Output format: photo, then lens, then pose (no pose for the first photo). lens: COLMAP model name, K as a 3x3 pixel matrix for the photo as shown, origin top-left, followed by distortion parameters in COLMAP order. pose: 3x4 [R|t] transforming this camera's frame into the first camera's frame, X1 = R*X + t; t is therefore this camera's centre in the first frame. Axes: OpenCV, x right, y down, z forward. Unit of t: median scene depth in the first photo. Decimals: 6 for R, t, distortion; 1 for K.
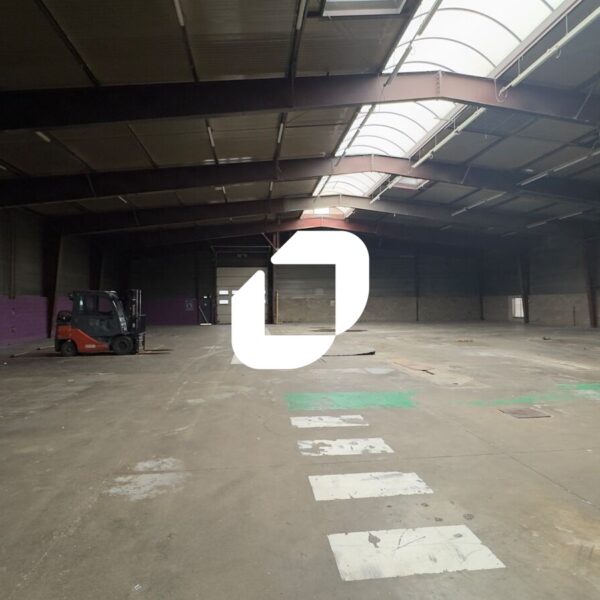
lens RADIAL K [[422.5, 0, 299.2], [0, 422.5, 300.6], [0, 0, 1]] dist [-0.005718, 0.002584]
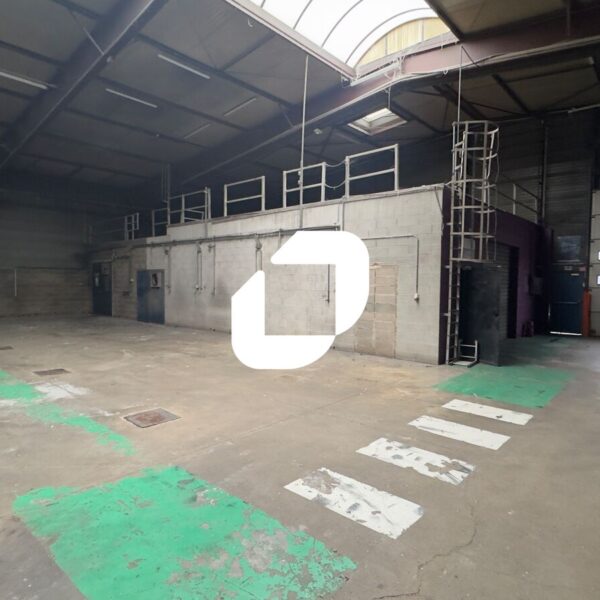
lens RADIAL K [[422.5, 0, 299.7], [0, 422.5, 299.6], [0, 0, 1]] dist [-0.005718, 0.002584]
pose [[-0.668563, -0.029292, 0.743078, -0.264744], [-0.008394, 0.999458, 0.031846, 0.005240], [-0.743608, 0.015054, -0.668446, 1.289825]]
